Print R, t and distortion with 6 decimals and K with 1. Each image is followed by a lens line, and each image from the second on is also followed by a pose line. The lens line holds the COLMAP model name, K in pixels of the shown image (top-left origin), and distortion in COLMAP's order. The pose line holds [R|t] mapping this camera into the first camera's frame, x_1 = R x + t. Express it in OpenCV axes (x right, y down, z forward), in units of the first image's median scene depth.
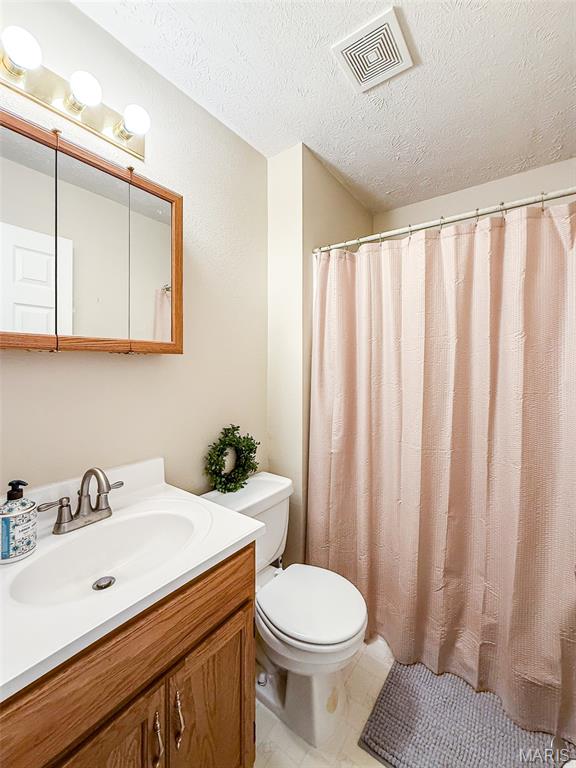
lens RADIAL K [[320.8, 0, 290.6], [0, 320.8, 371.5], [0, 0, 1]] dist [0.001000, -0.000022]
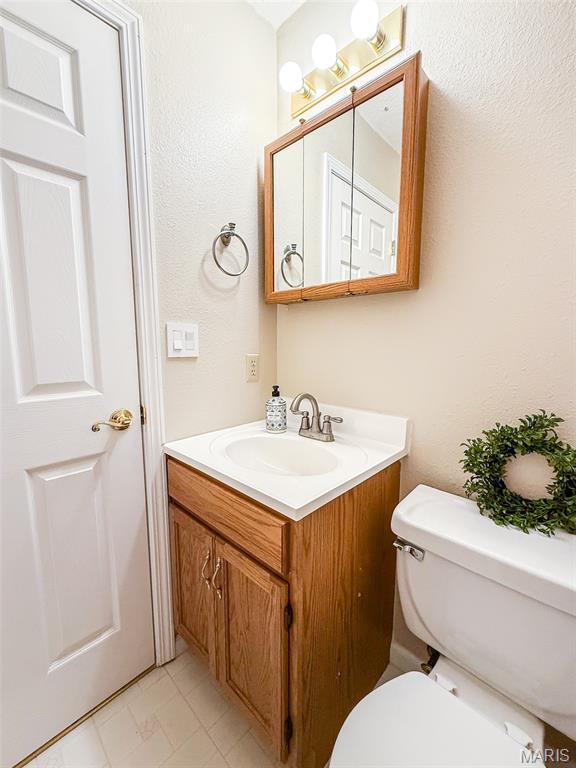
lens RADIAL K [[316.1, 0, 288.0], [0, 316.1, 384.0], [0, 0, 1]] dist [-0.001705, -0.000178]
pose [[-0.125025, 0.121622, -0.984671, 0.619827], [-0.025686, 0.991729, 0.125755, 0.120144], [0.991821, 0.041014, -0.120867, 1.126793]]
